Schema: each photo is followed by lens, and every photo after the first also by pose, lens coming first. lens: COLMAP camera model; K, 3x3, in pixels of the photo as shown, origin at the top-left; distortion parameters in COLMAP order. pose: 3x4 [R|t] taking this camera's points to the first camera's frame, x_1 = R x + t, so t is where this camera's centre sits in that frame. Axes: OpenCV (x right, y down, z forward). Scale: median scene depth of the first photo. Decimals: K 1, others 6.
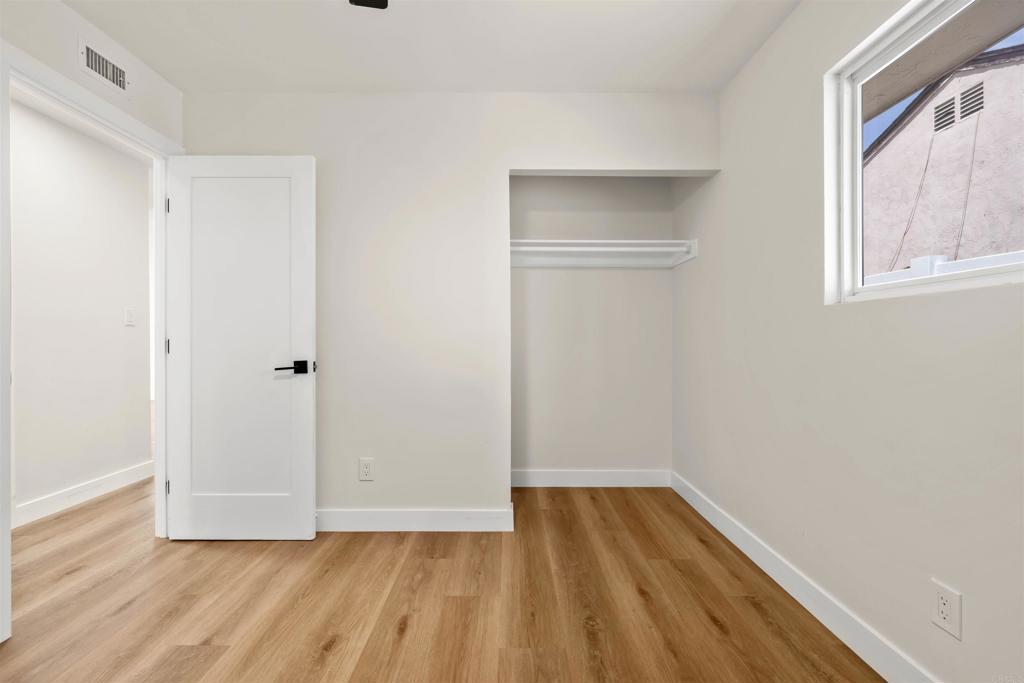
lens RADIAL K [[469.9, 0, 510.2], [0, 469.9, 343.8], [0, 0, 1]] dist [-0.001215, -0.000155]
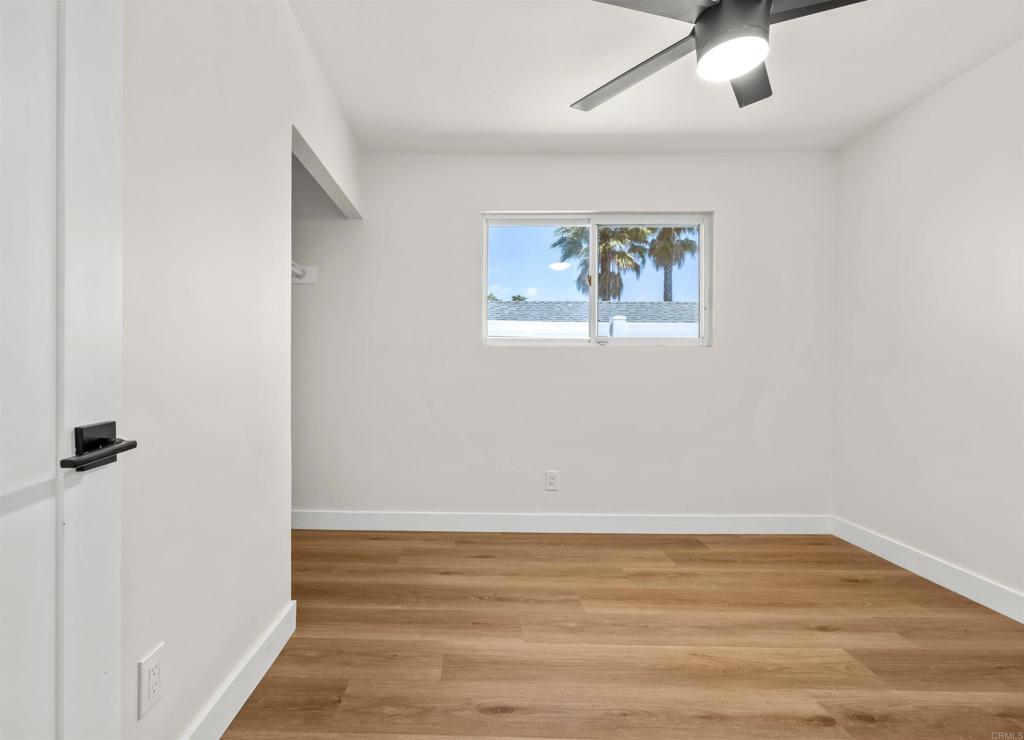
lens RADIAL K [[465.6, 0, 510.0], [0, 465.6, 368.5], [0, 0, 1]] dist [0.000288, -0.000133]
pose [[-0.074153, -0.000083, 0.997247, -0.903792], [-0.003567, 0.999994, -0.000182, -0.001745], [-0.997241, -0.003571, -0.074152, 0.897328]]
